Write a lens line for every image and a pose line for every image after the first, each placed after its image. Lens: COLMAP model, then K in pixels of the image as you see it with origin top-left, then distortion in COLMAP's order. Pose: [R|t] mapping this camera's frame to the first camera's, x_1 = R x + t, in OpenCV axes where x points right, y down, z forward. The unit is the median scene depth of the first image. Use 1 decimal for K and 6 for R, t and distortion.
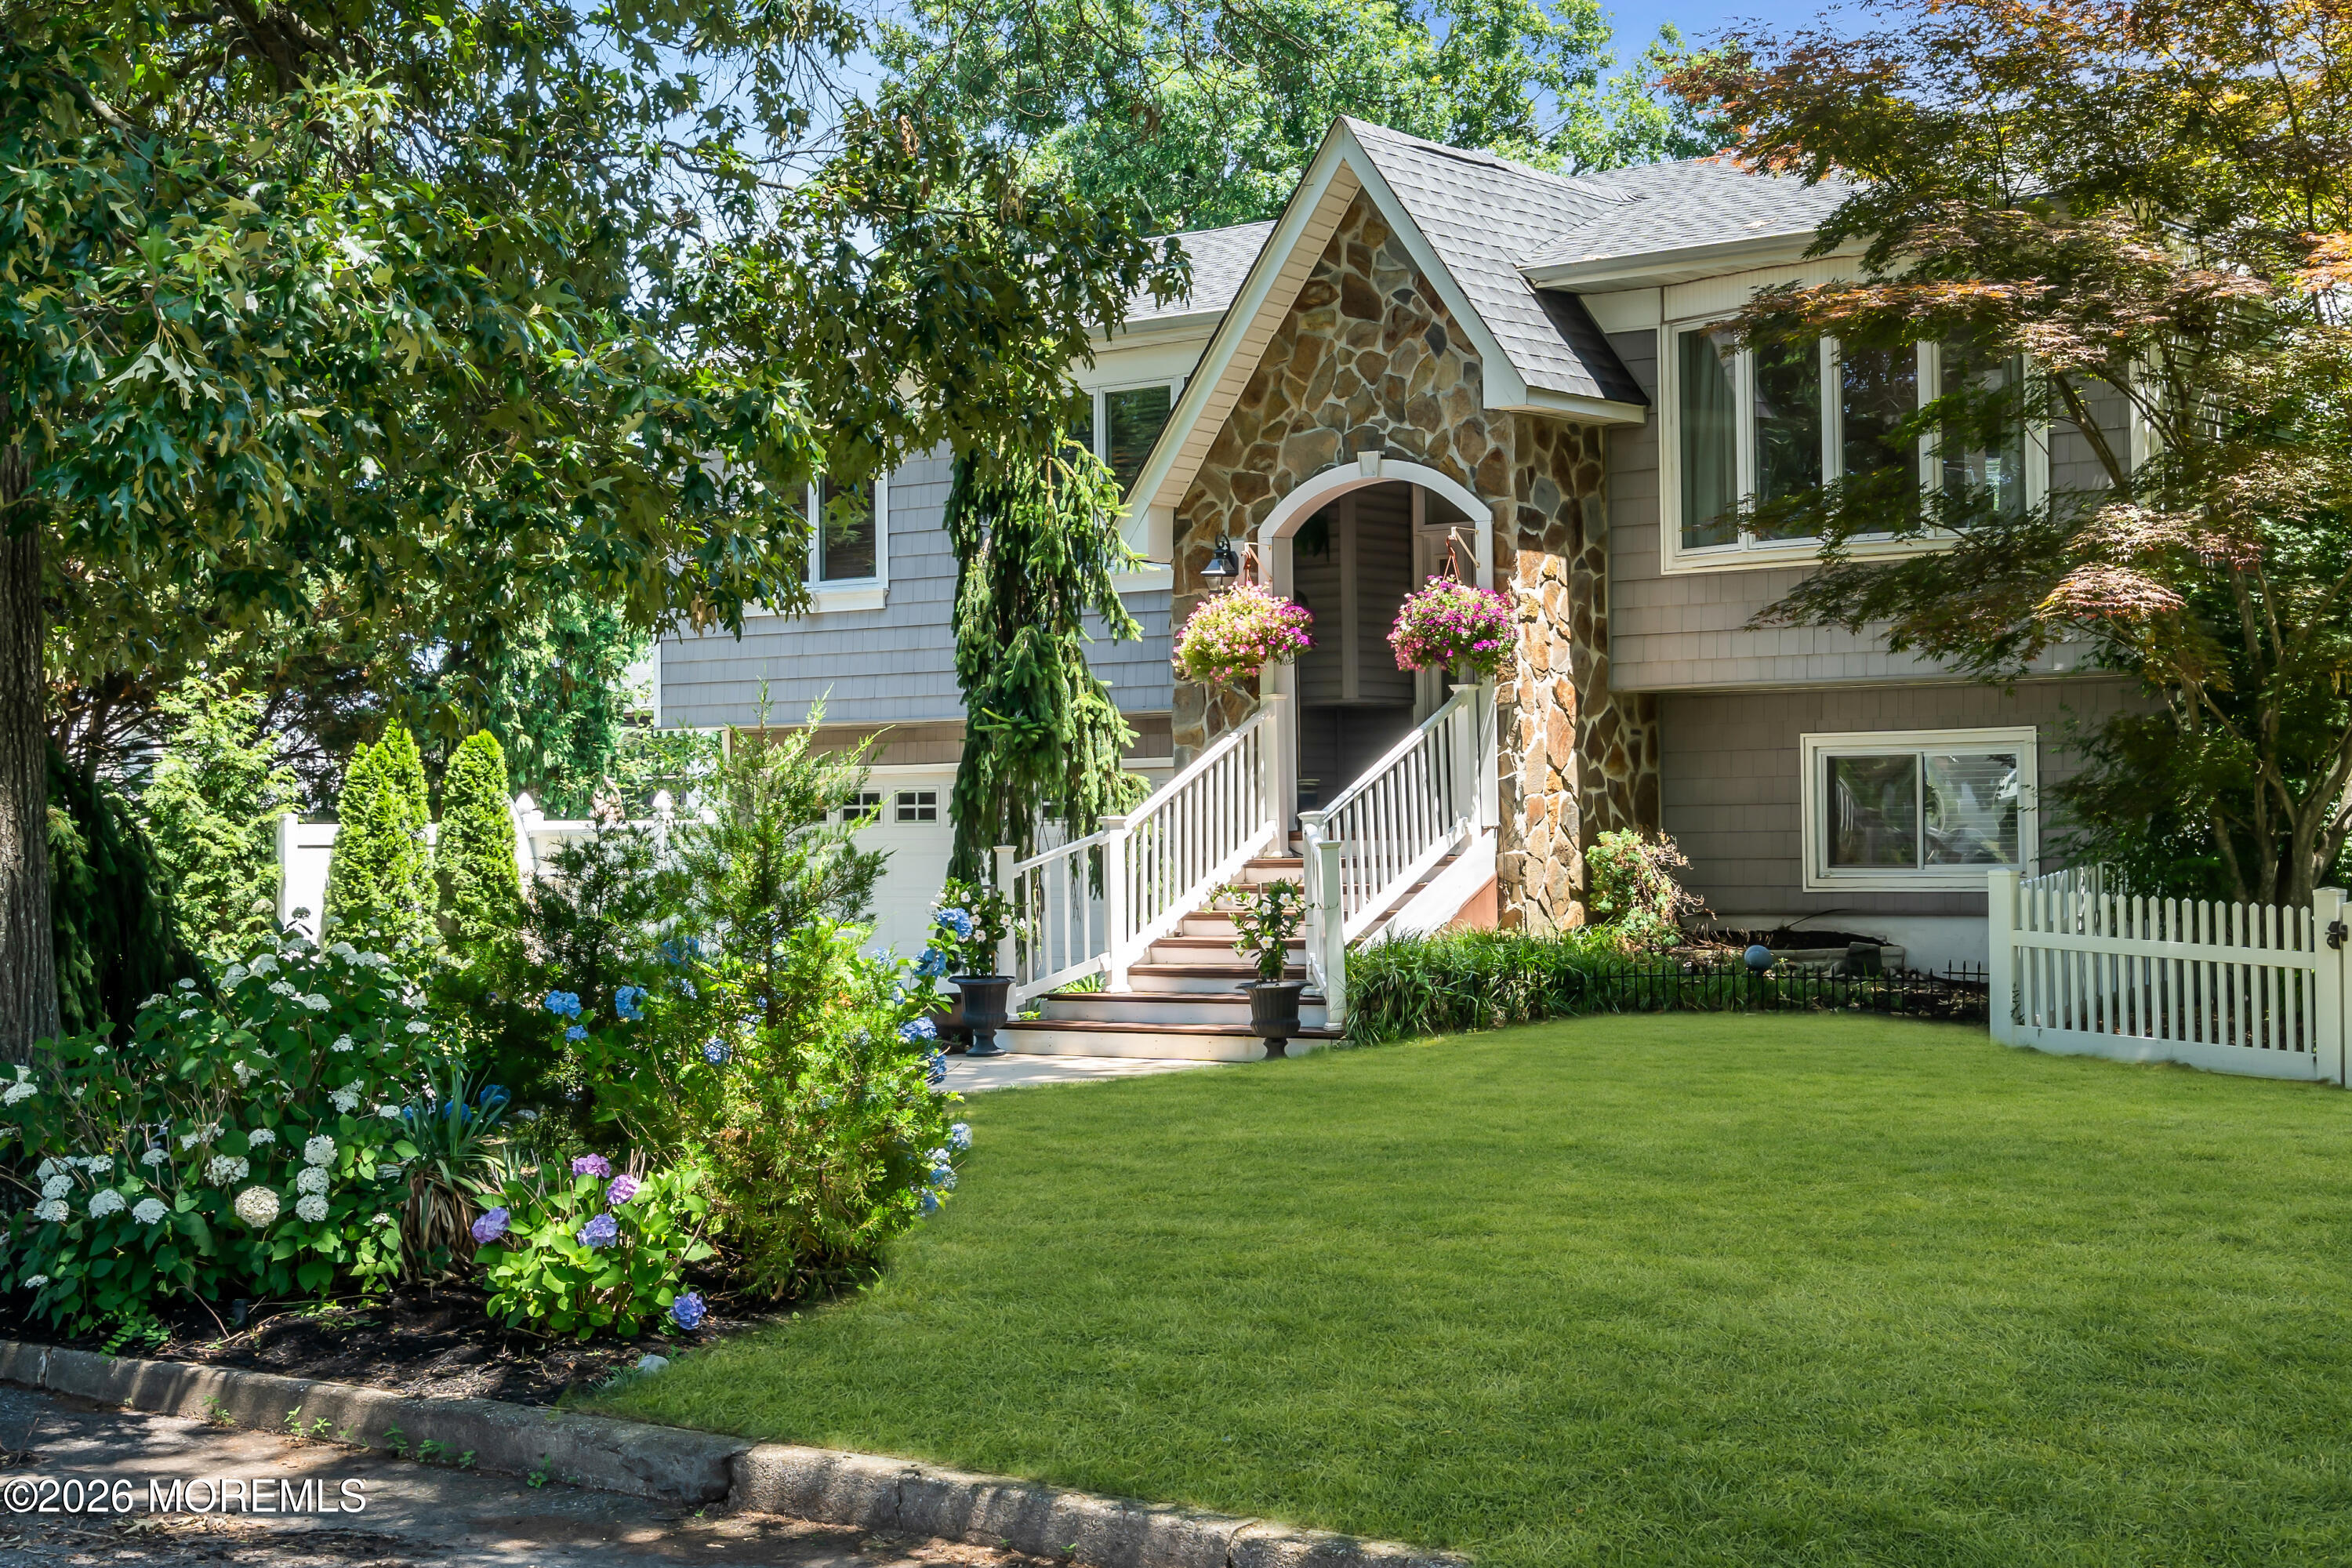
lens RADIAL K [[3507.5, 0, 1176.0], [0, 3507.5, 784.0], [0, 0, 1]] dist [-0.010990, -0.041906]
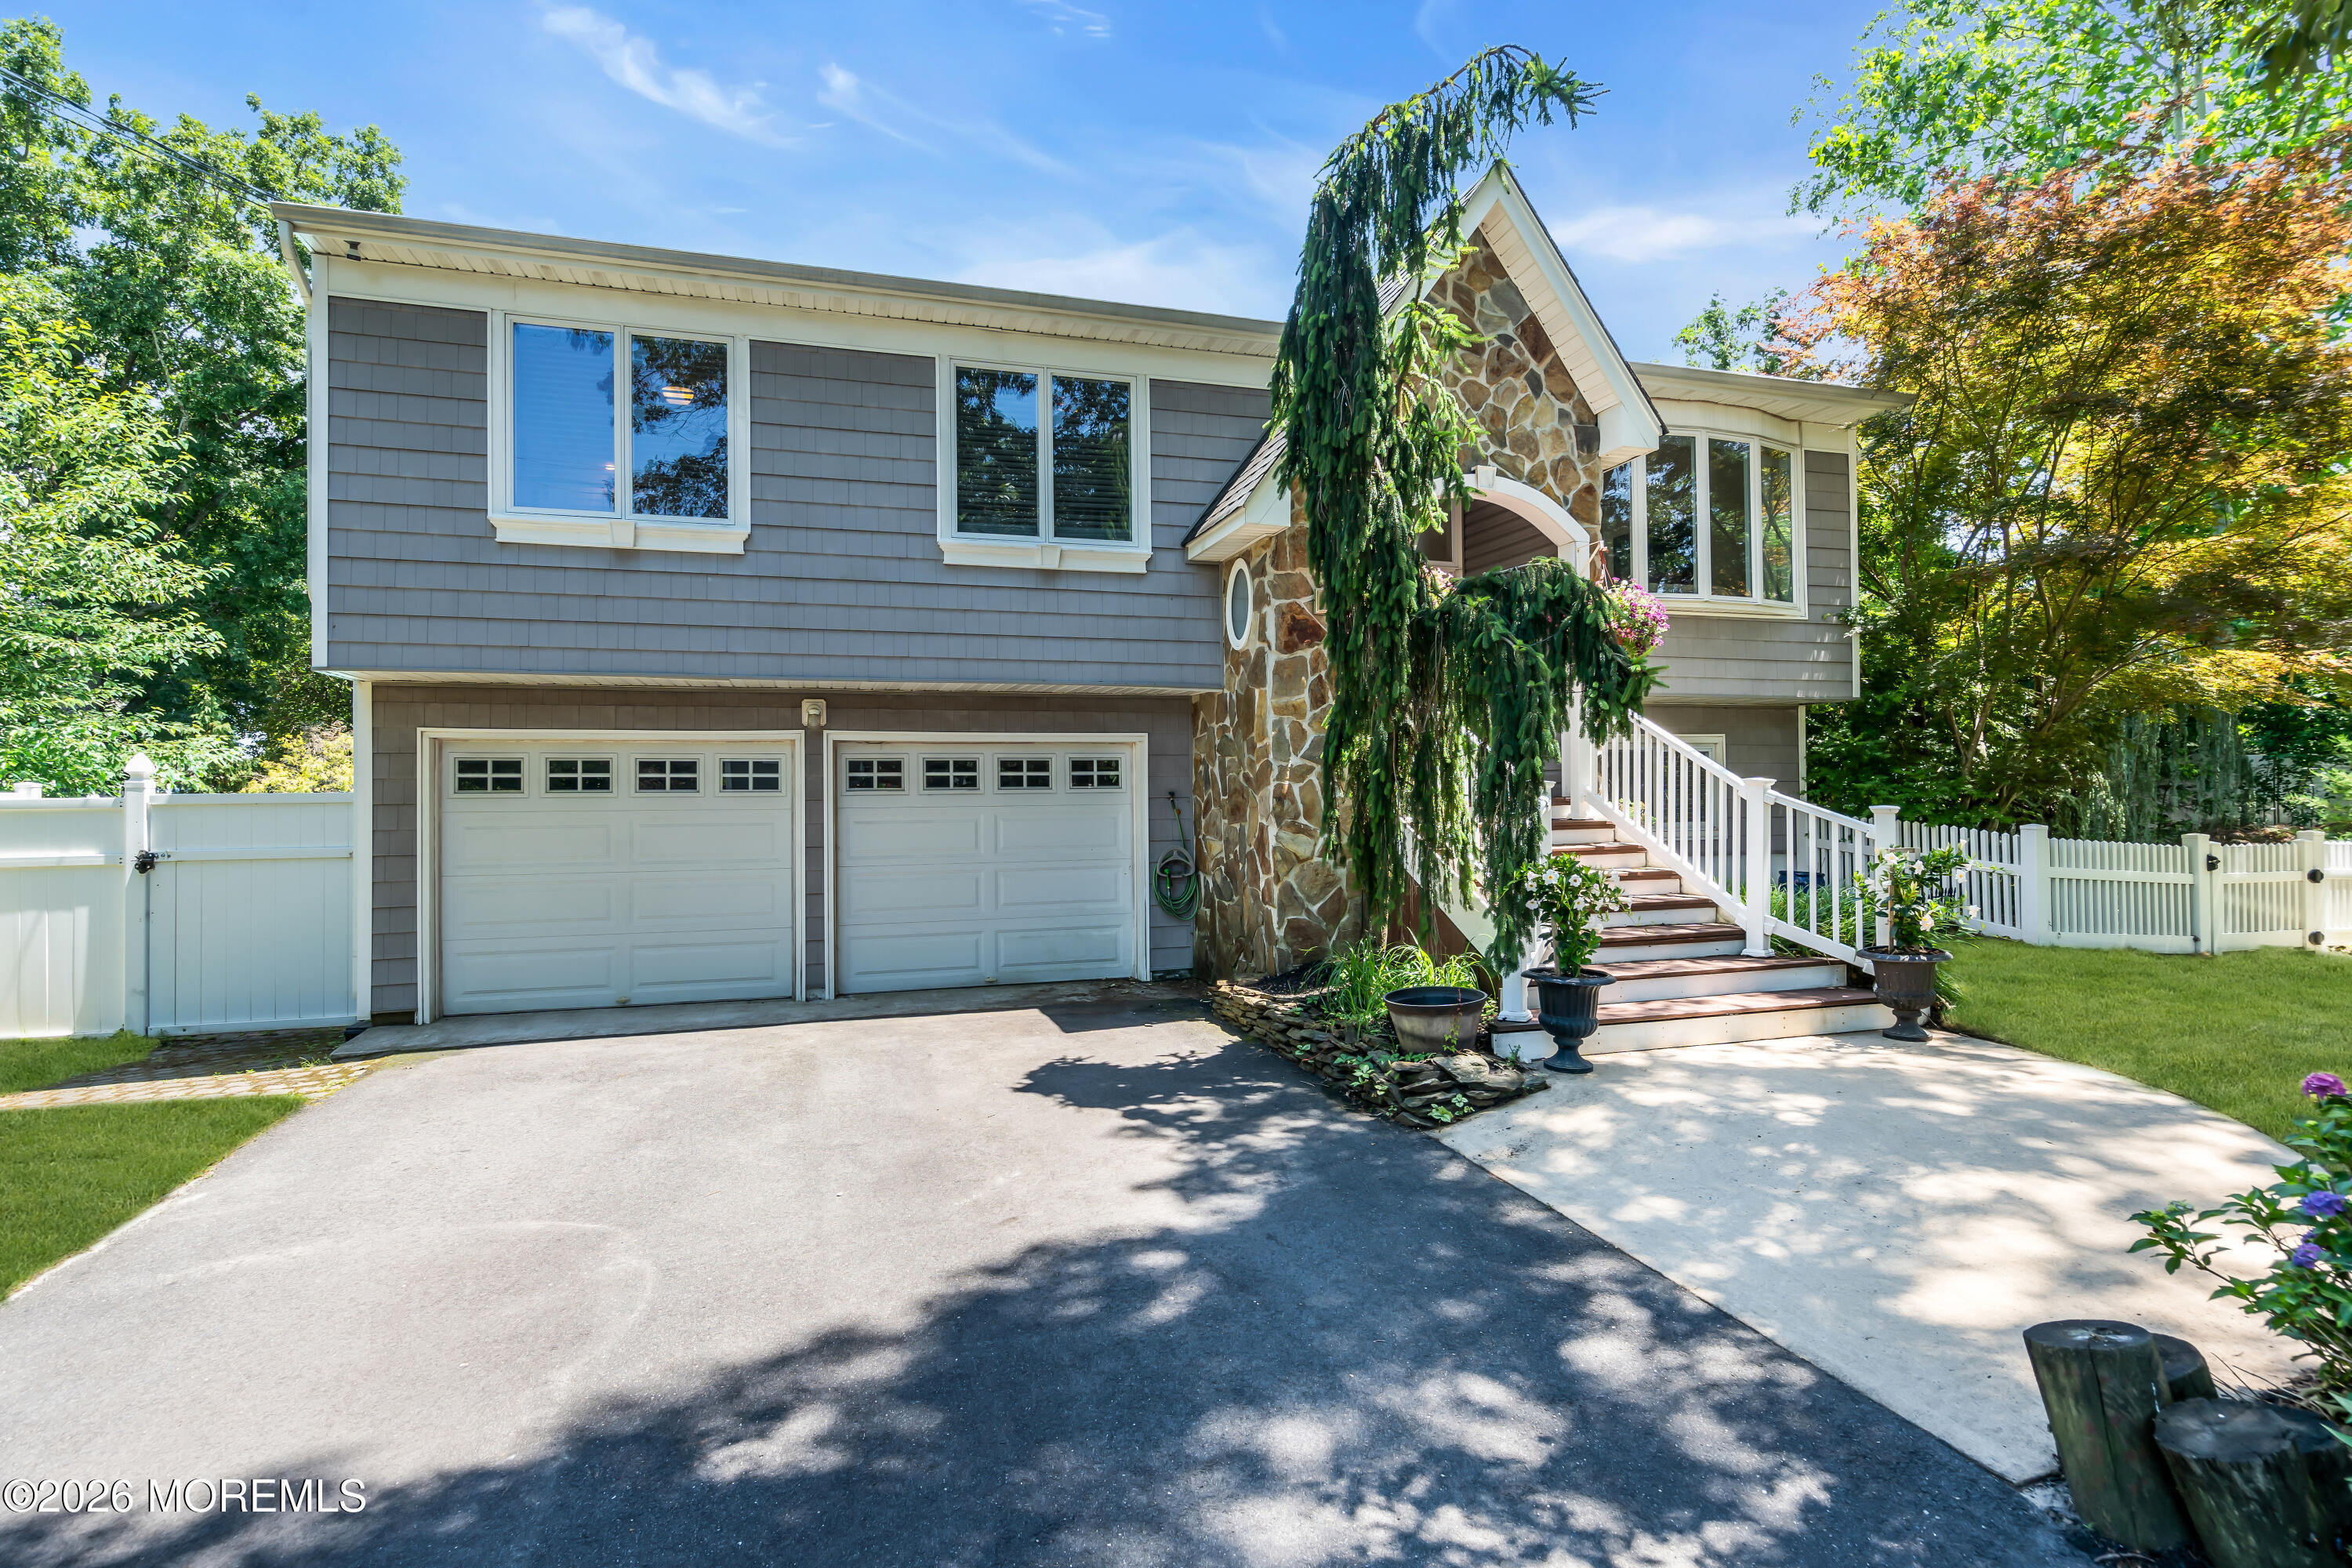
lens RADIAL K [[1153.6, 0, 1167.5], [0, 1153.6, 784.1], [0, 0, 1]] dist [0.001942, 0.000736]
pose [[0.570221, 0.017351, 0.821308, -0.315510], [-0.007986, 0.999847, -0.015579, 0.015363], [-0.821453, 0.002325, 0.570272, 0.885722]]
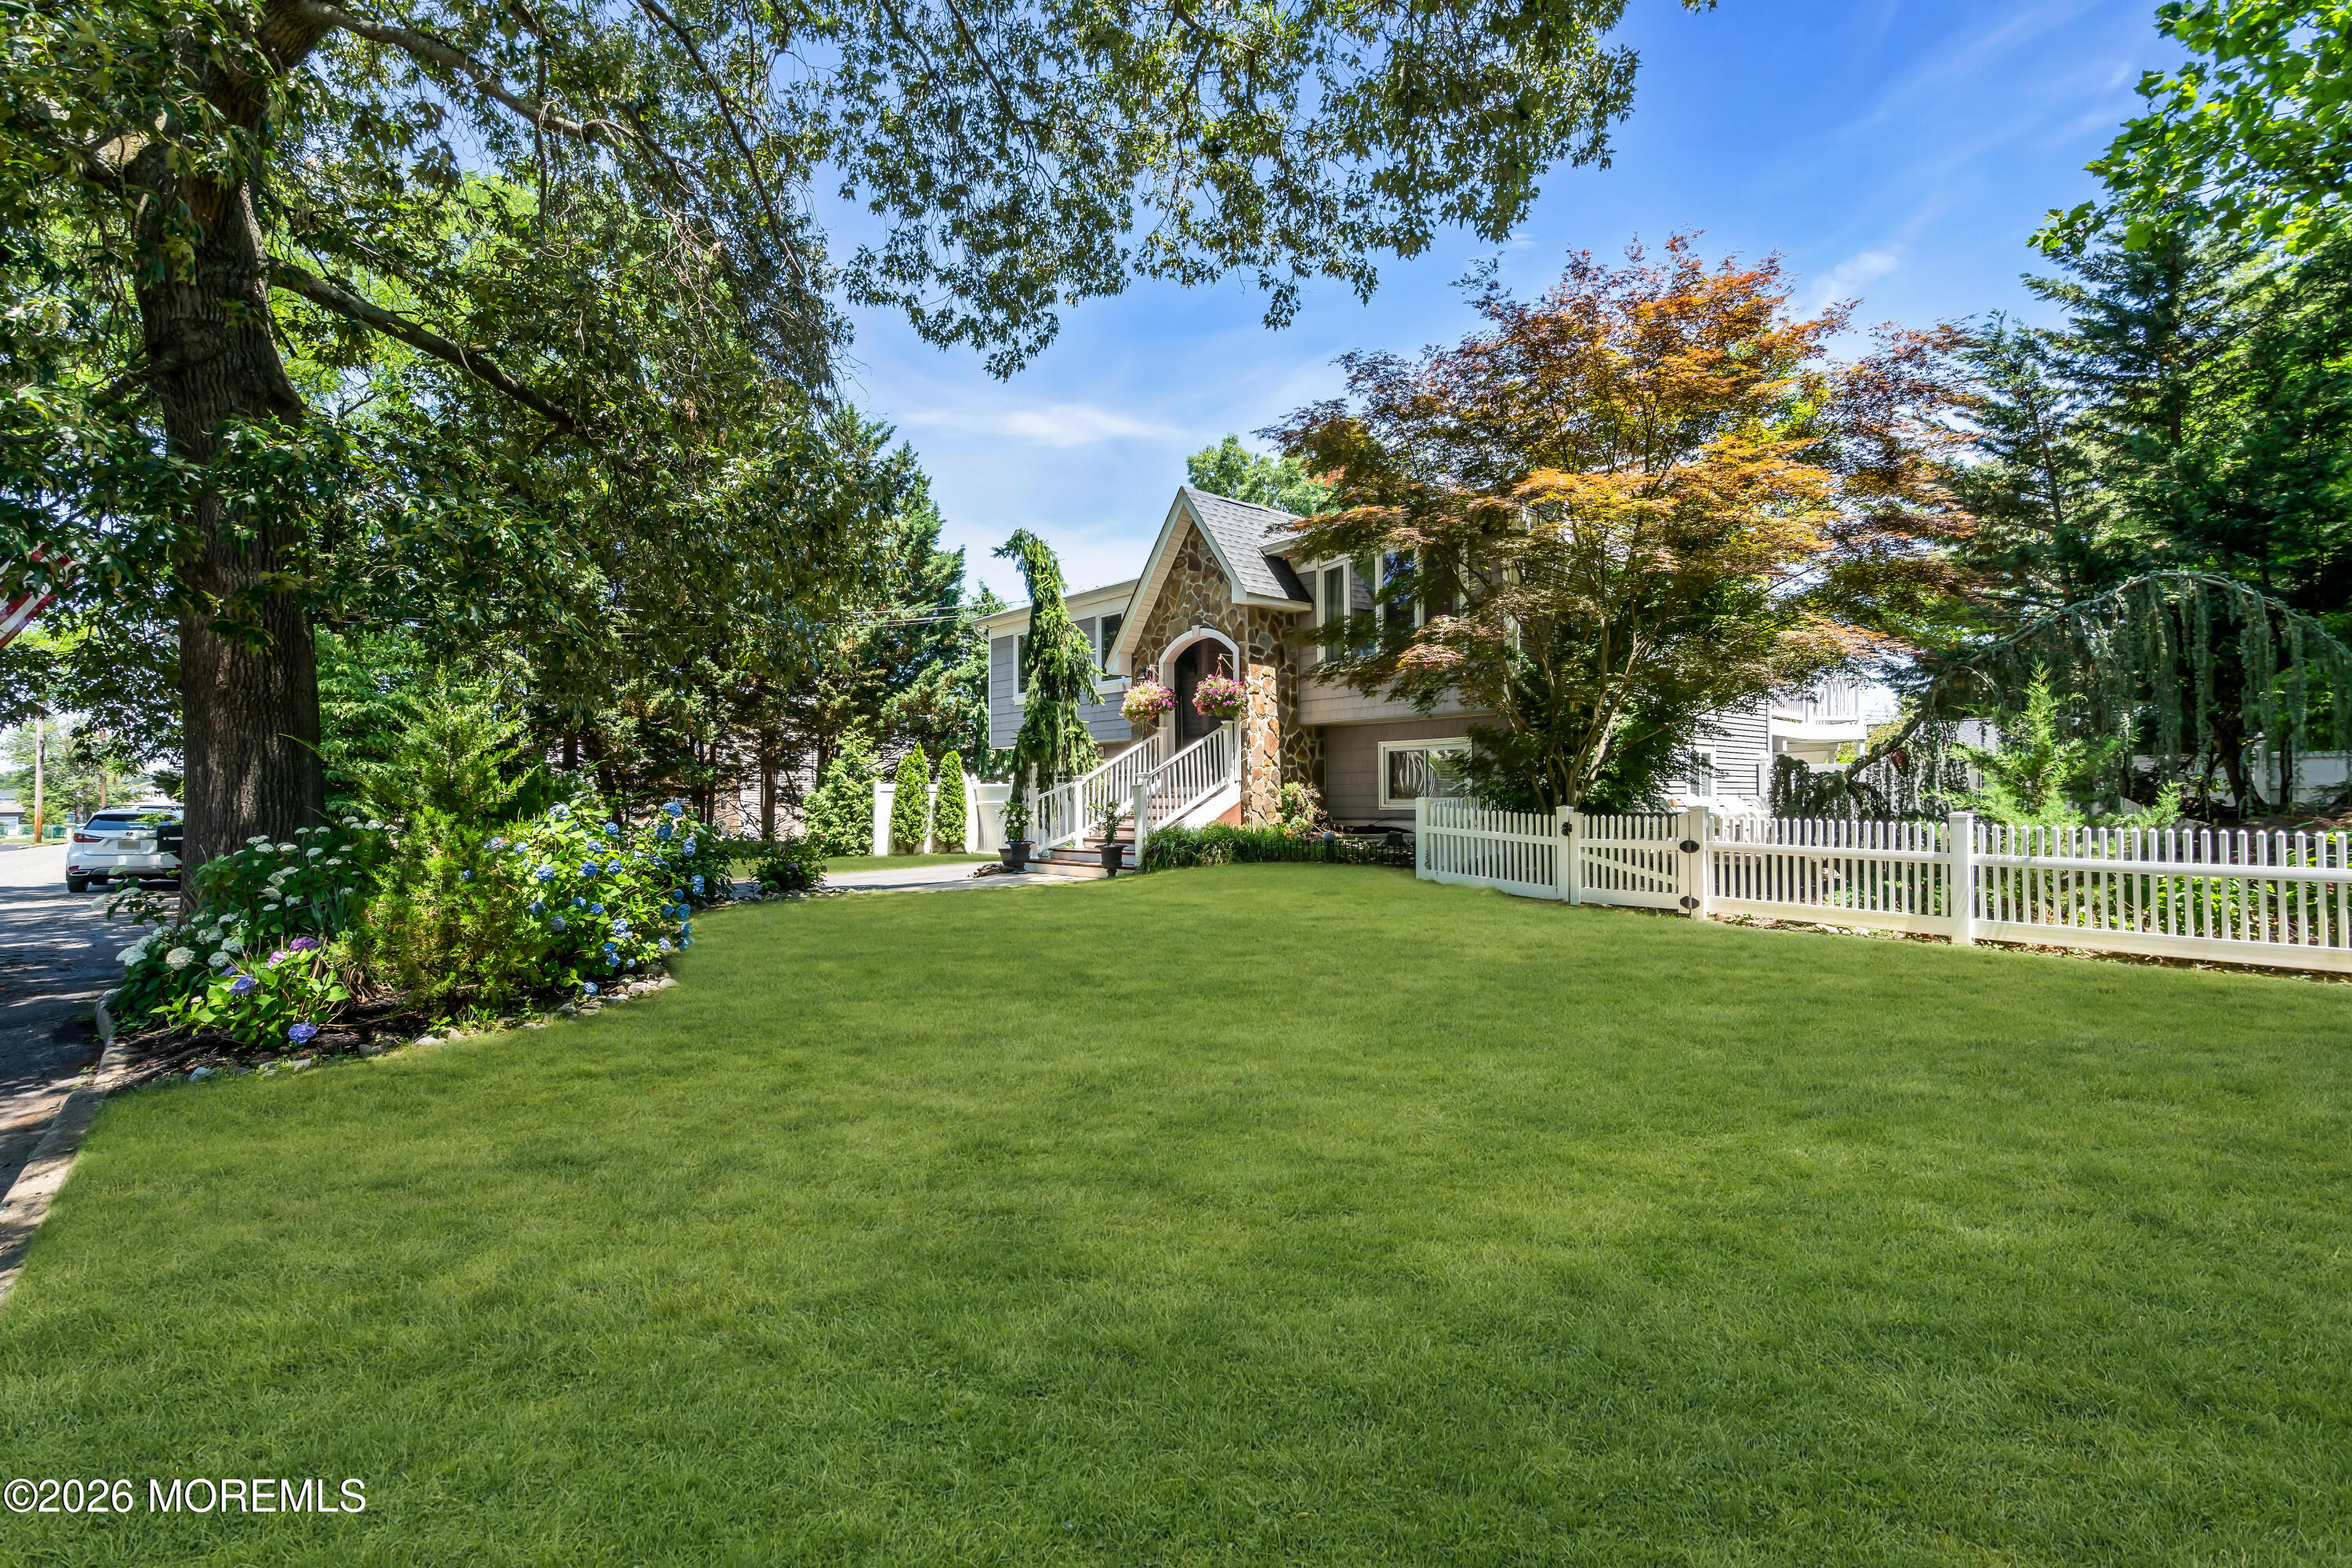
lens RADIAL K [[1074.0, 0, 1163.2], [0, 1074.0, 793.1], [0, 0, 1]] dist [-0.016078, 0.000296]
pose [[0.981961, 0.005222, -0.189013, 0.175993], [-0.003598, 0.999954, 0.008938, 0.014065], [0.189051, -0.008097, 0.981934, 0.275112]]
